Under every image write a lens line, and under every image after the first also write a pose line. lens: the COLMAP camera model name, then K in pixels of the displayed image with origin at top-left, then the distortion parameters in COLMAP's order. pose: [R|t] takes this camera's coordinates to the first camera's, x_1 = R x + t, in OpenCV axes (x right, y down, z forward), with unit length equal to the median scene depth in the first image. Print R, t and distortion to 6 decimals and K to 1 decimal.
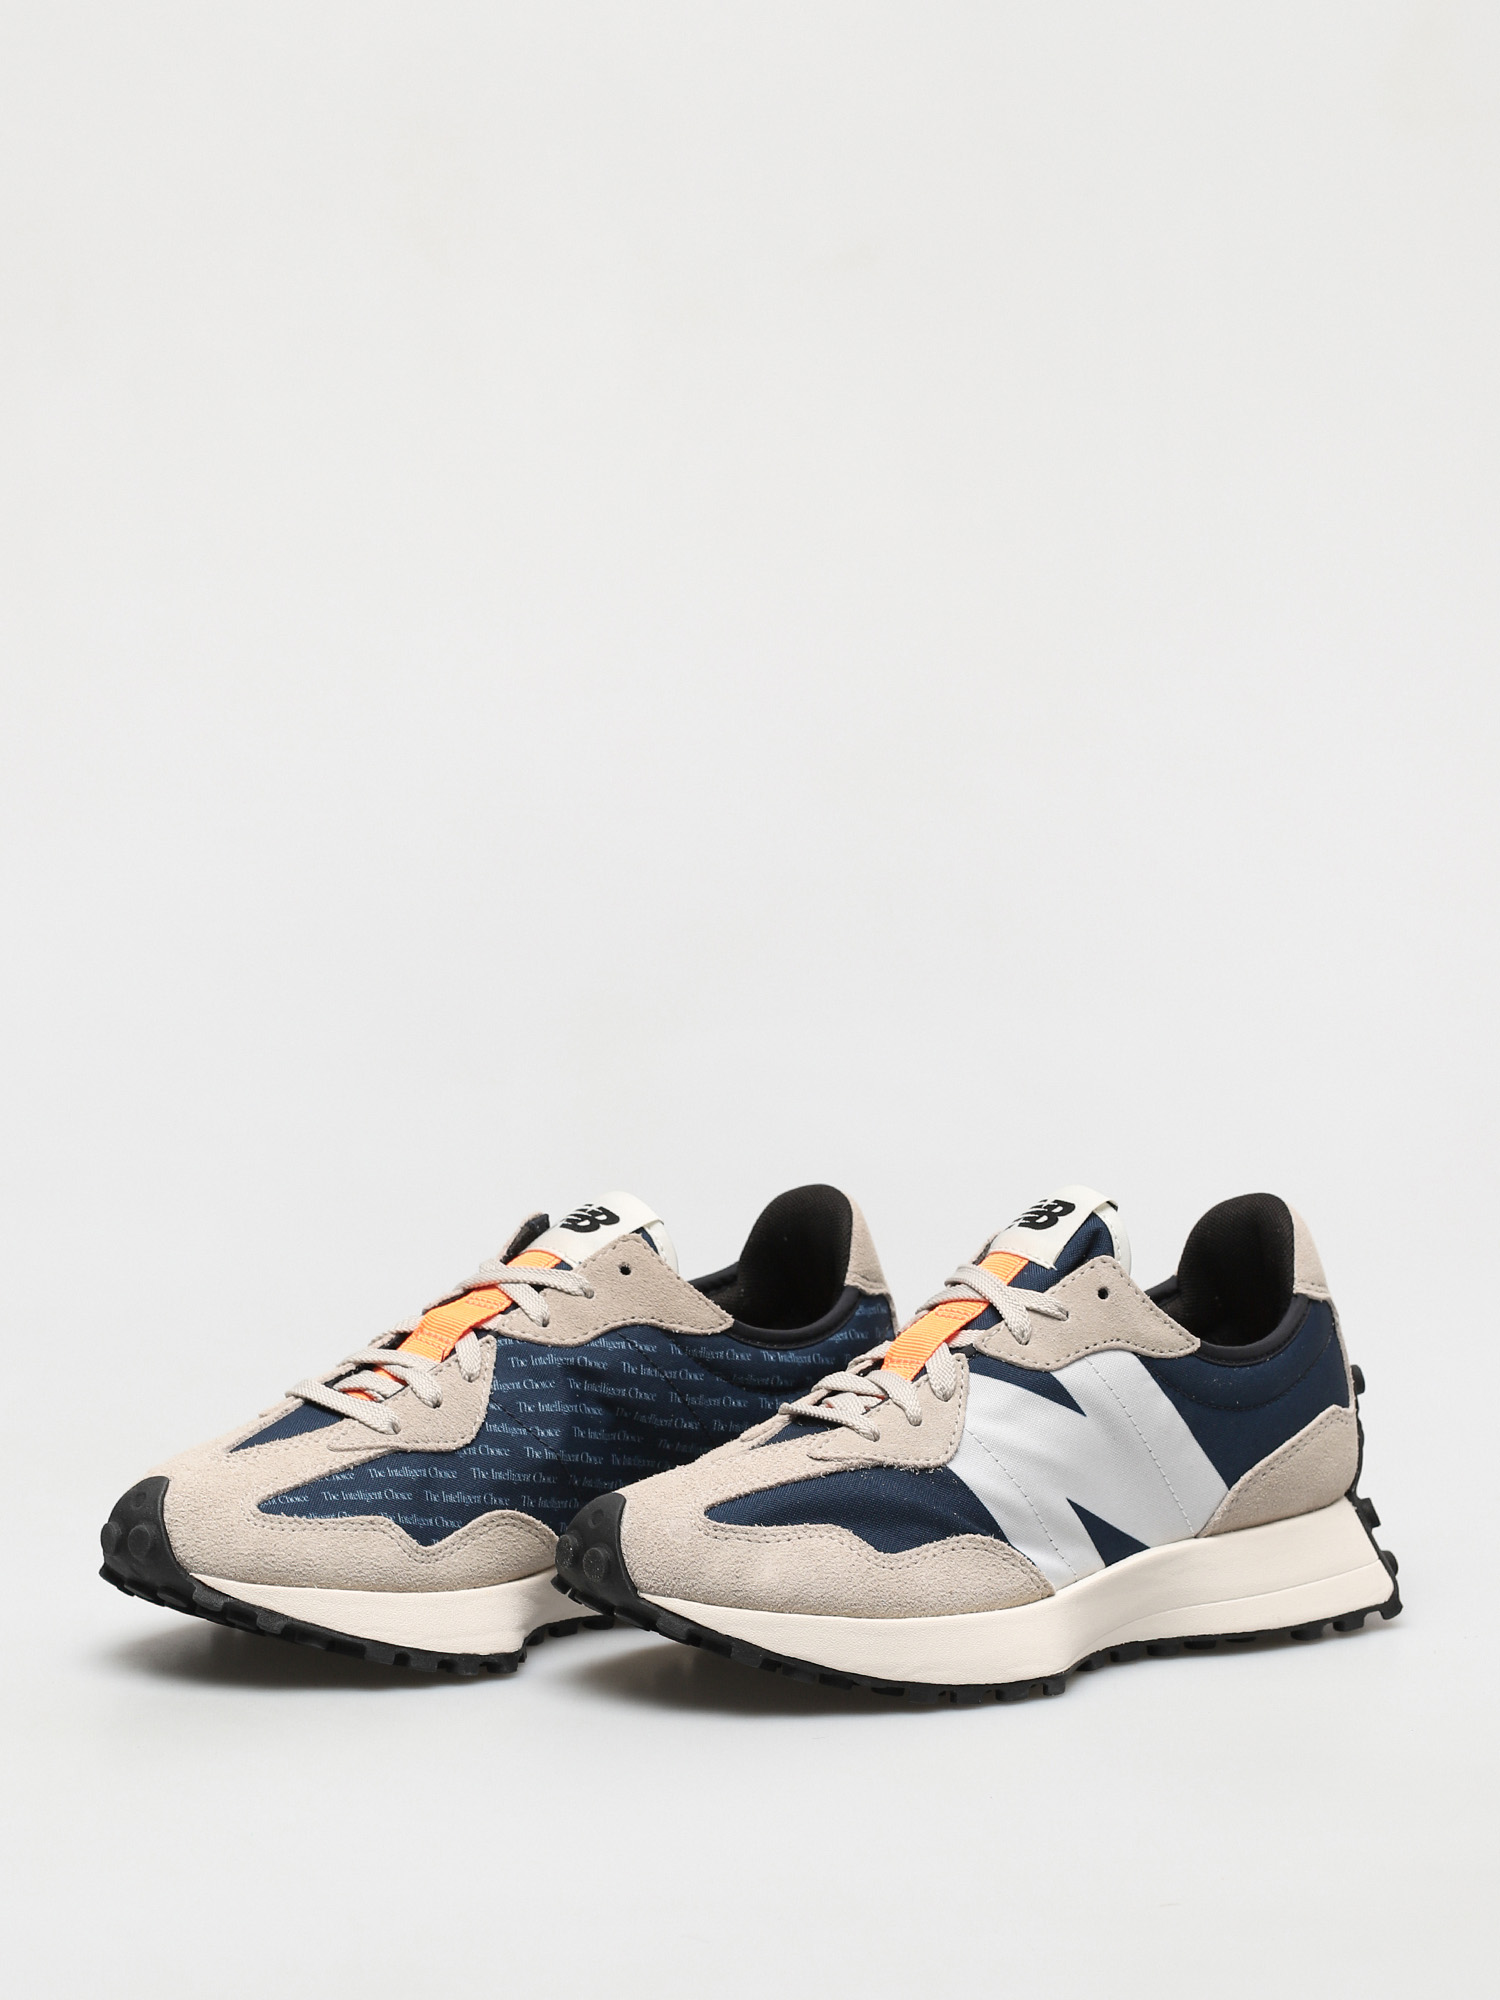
lens RADIAL K [[5558.9, 0, 750.5], [0, 5558.9, 1005.8], [0, 0, 1]] dist [1.160389, 0.000000]
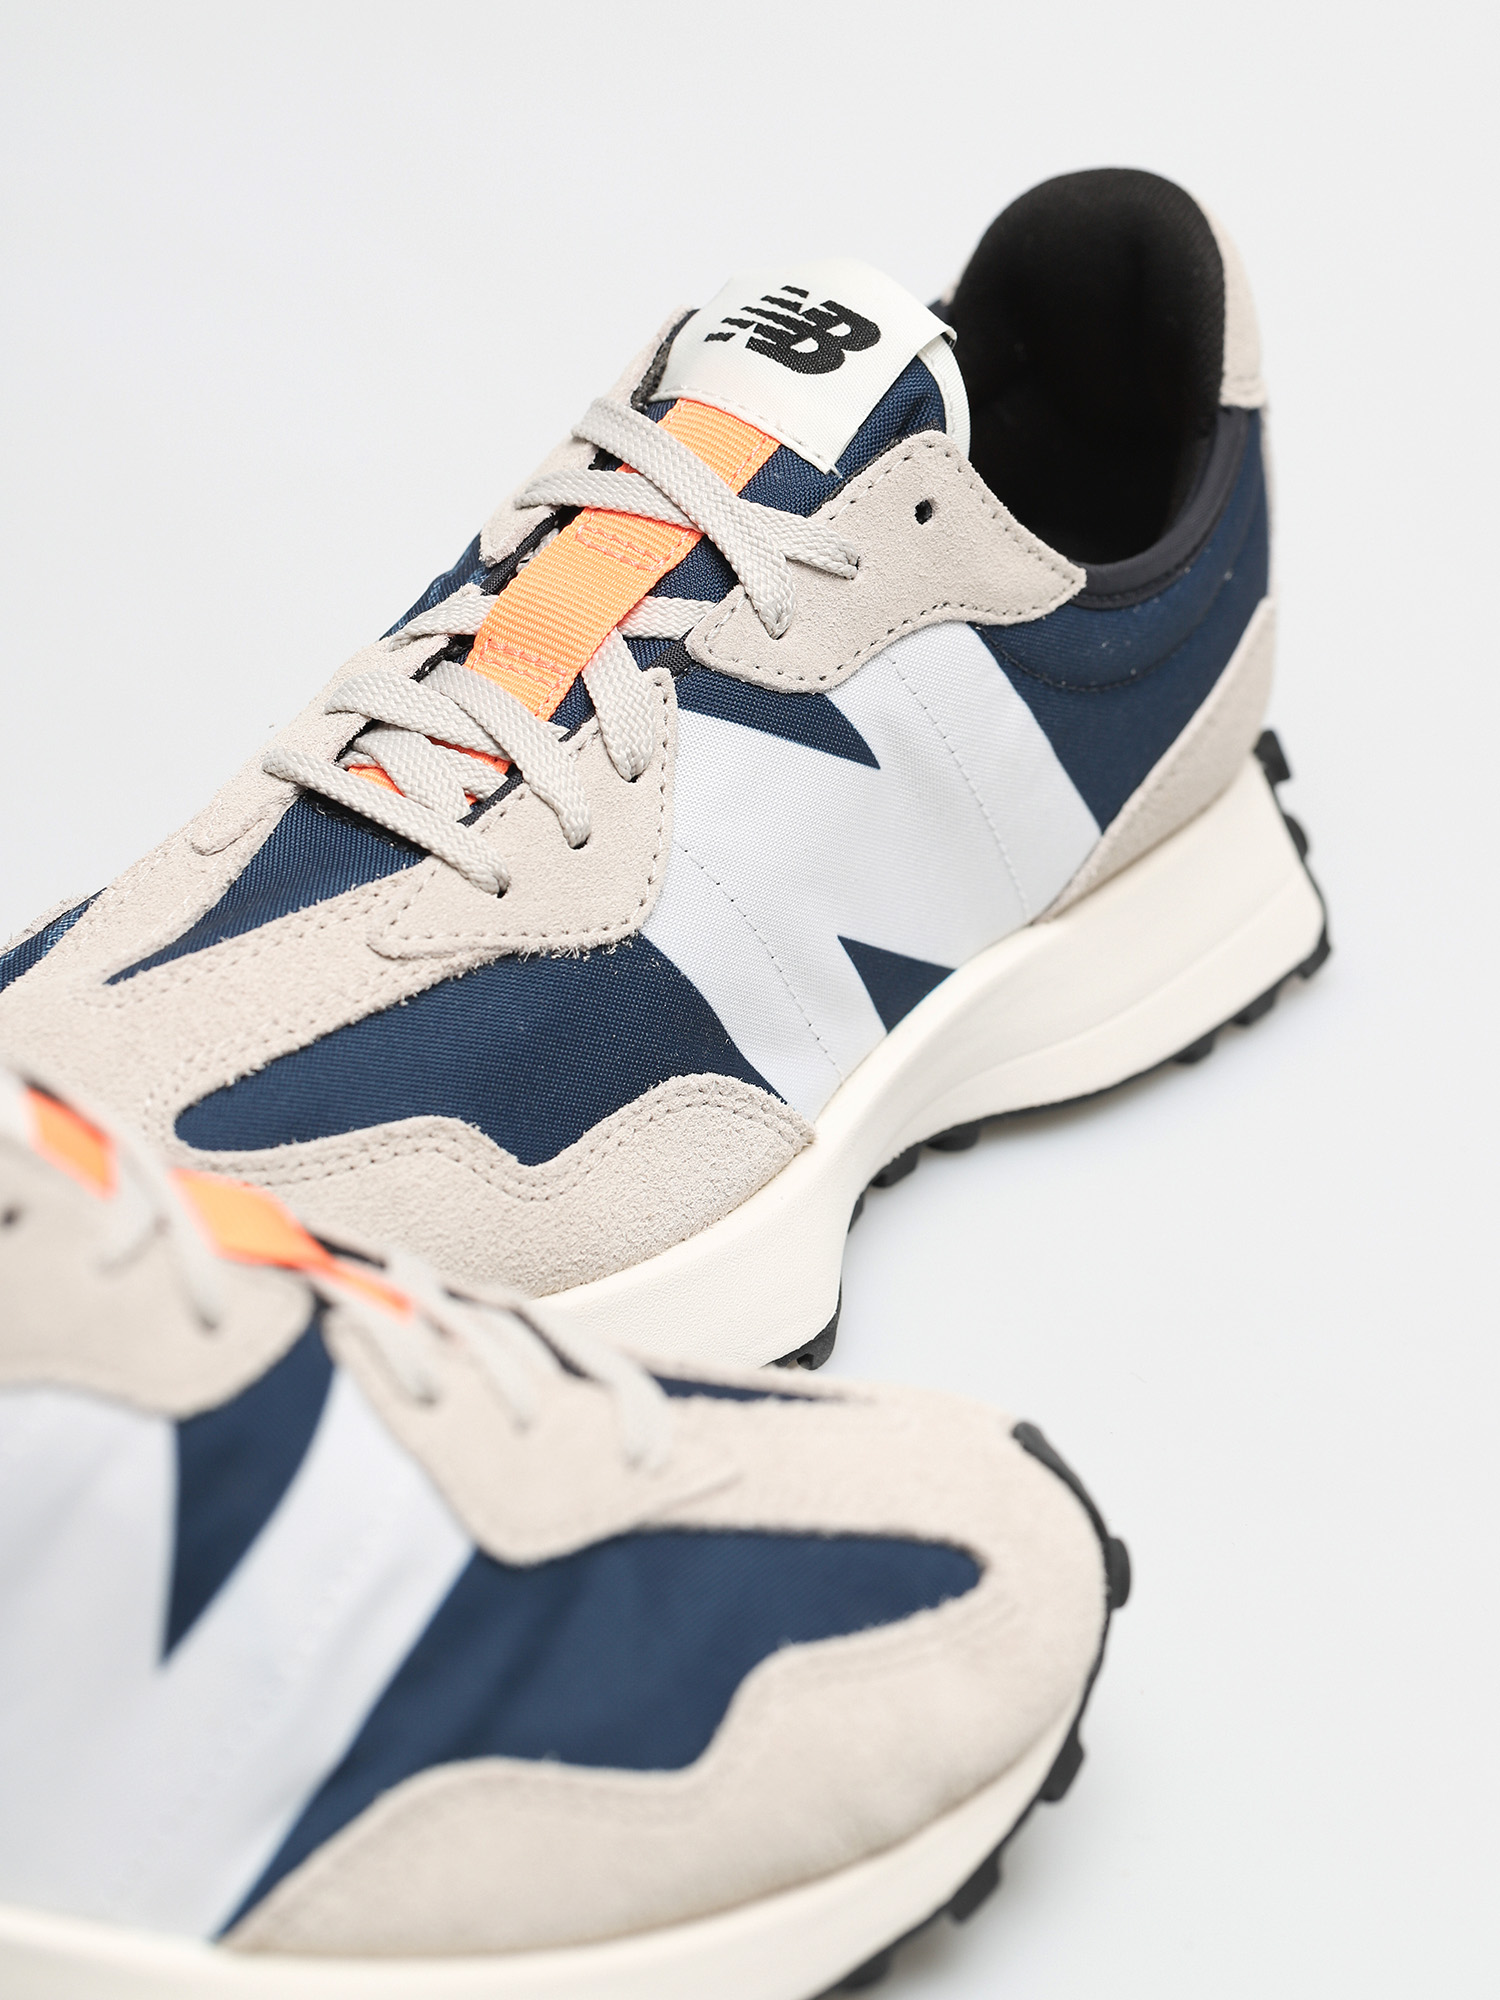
lens RADIAL K [[5558.9, 0, 756.1], [0, 5558.9, 993.6], [0, 0, 1]] dist [1.160389, 0.000000]
pose [[0.983829, -0.001094, 0.179107, -0.041479], [-0.062013, 0.936053, 0.346351, -0.080940], [-0.168033, -0.351857, 0.920848, 0.530009]]
